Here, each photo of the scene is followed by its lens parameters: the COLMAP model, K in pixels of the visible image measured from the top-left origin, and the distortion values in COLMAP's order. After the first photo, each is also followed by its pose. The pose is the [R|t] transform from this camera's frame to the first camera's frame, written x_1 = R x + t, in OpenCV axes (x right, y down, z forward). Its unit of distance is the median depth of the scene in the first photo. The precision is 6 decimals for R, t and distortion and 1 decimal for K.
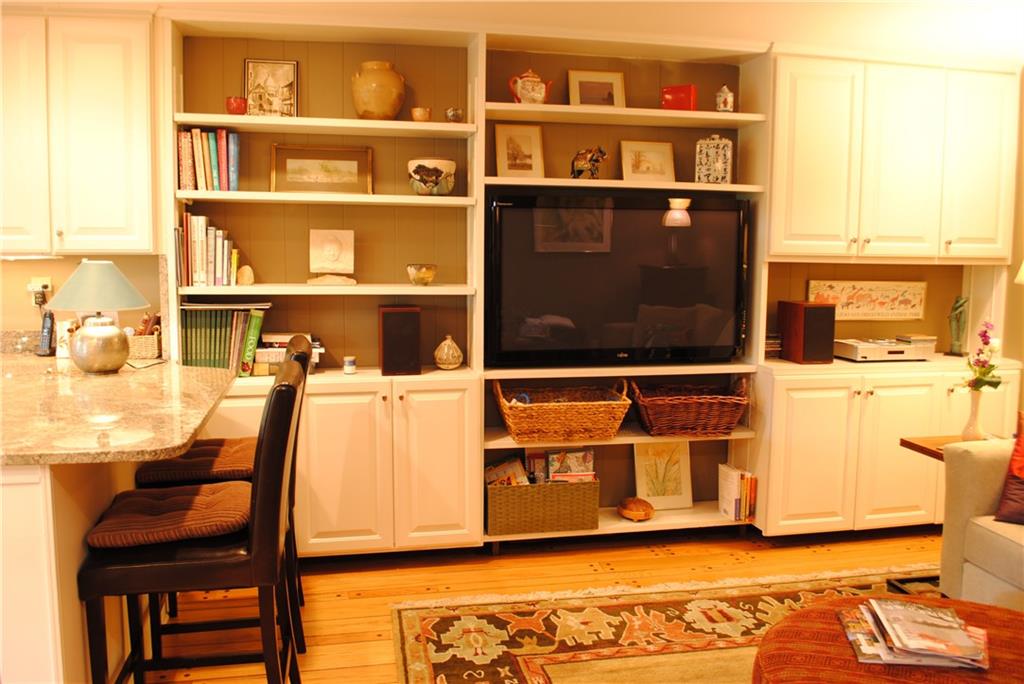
lens RADIAL K [[870.2, 0, 522.6], [0, 870.2, 333.9], [0, 0, 1]] dist [-0.080258, 0.010157]
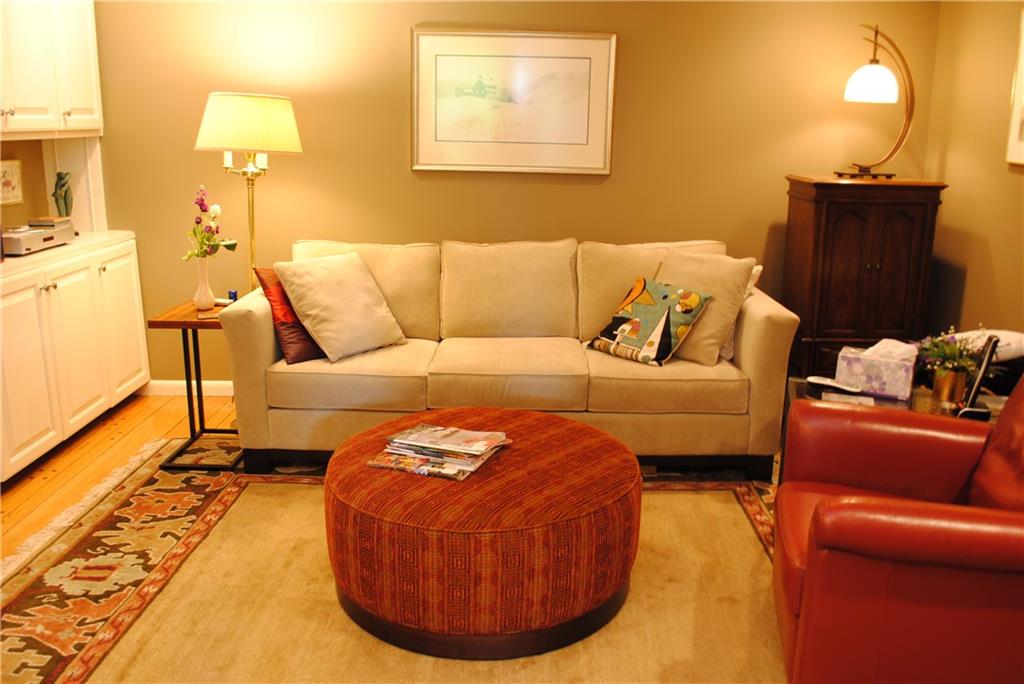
lens RADIAL K [[870.2, 0, 506.4], [0, 870.2, 332.0], [0, 0, 1]] dist [-0.080258, 0.010157]
pose [[0.224974, -0.237567, 0.944959, -0.365469], [0.102639, 0.970203, 0.219478, -0.034183], [-0.968944, 0.047613, 0.242655, 0.362595]]
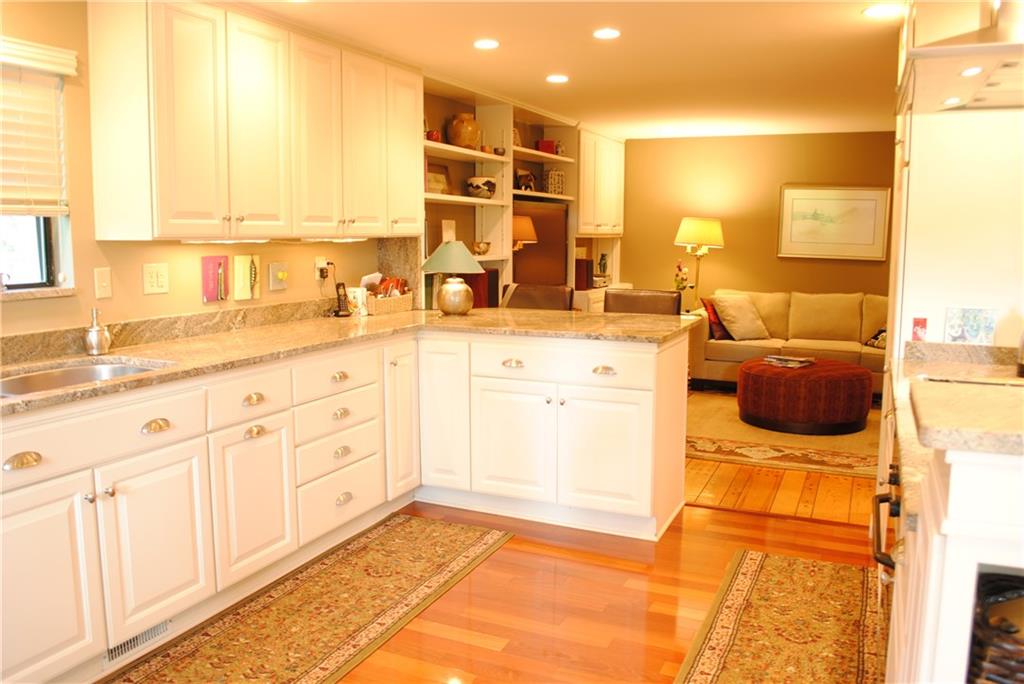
lens RADIAL K [[801.9, 0, 515.9], [0, 801.9, 338.2], [0, 0, 1]] dist [-0.090314, 0.017264]
pose [[0.591480, -0.114608, 0.798133, -1.329085], [0.090976, 0.993012, 0.075172, -0.009024], [-0.801171, 0.028148, 0.597774, 0.069577]]
